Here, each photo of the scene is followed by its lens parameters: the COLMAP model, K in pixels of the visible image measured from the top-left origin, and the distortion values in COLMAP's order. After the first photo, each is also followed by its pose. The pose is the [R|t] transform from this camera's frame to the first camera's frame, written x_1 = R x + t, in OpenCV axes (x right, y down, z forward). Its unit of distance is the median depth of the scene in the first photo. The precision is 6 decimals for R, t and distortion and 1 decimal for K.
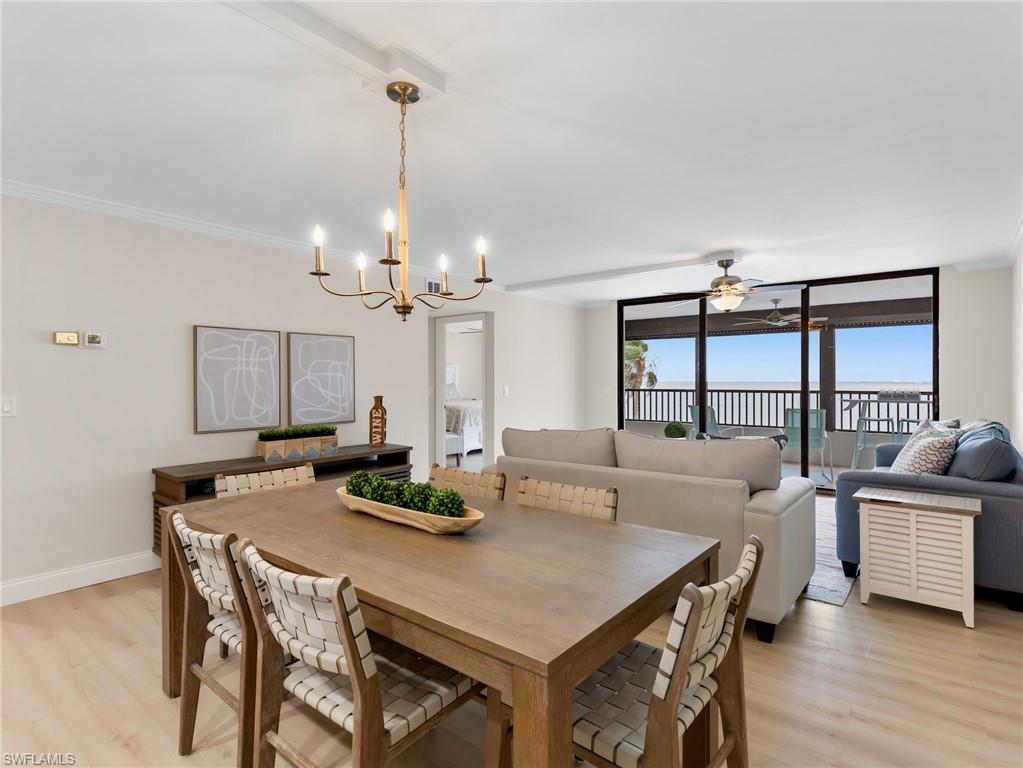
lens RADIAL K [[534.2, 0, 518.1], [0, 534.2, 382.8], [0, 0, 1]] dist [-0.006528, -0.000857]
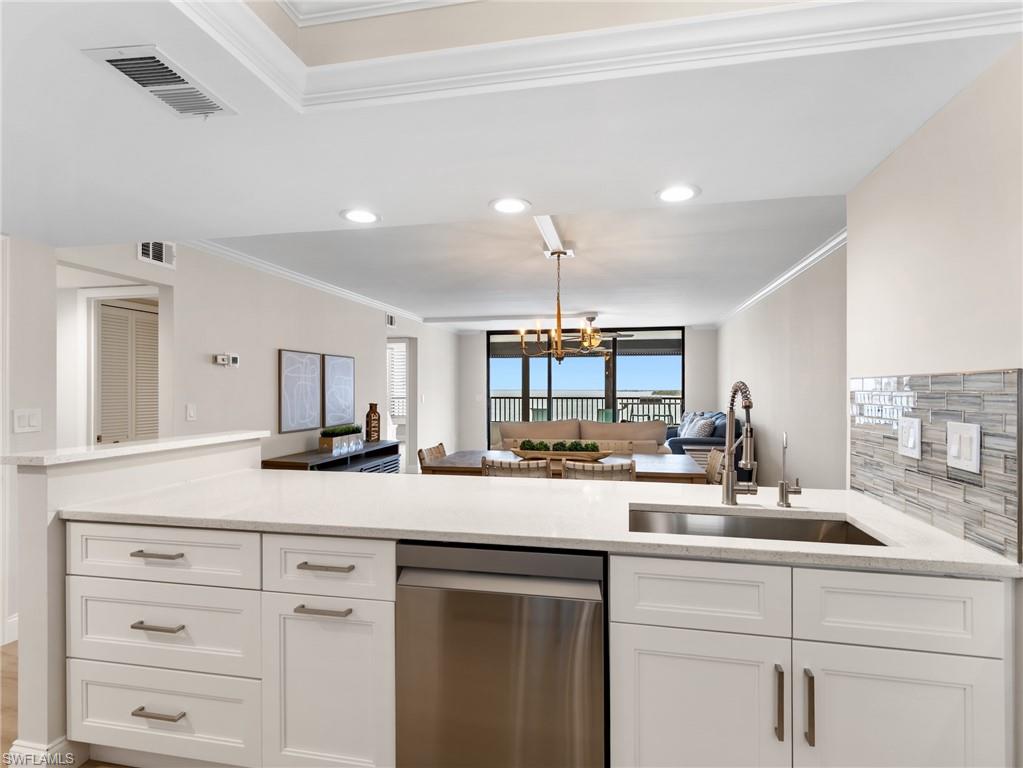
lens RADIAL K [[514.8, 0, 524.4], [0, 514.8, 389.4], [0, 0, 1]] dist [0.003137, -0.001712]
pose [[0.883703, 0.000596, 0.468048, -0.364973], [0.000598, 0.999997, -0.002401, -0.004520], [-0.468048, 0.002402, 0.883700, -0.199148]]
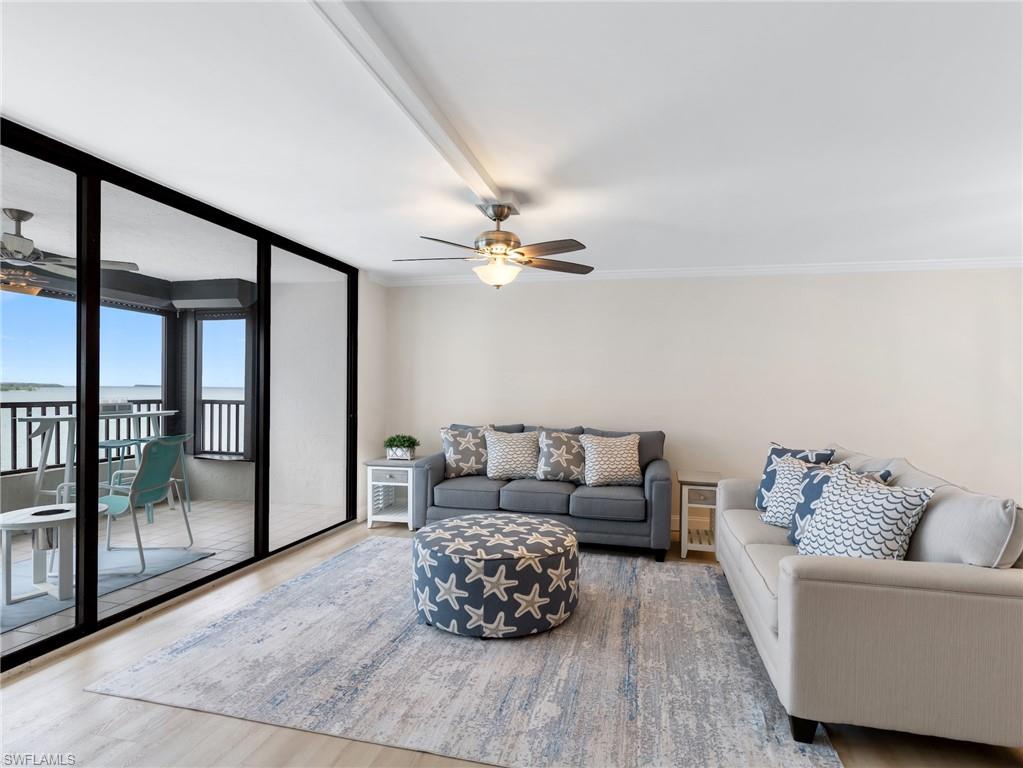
lens RADIAL K [[514.8, 0, 512.5], [0, 514.8, 392.9], [0, 0, 1]] dist [0.003137, -0.001712]
pose [[-0.435549, -0.008737, 0.900123, -0.125109], [-0.013563, 0.999903, 0.003142, -0.004501], [-0.900063, -0.010840, -0.435625, 0.895252]]
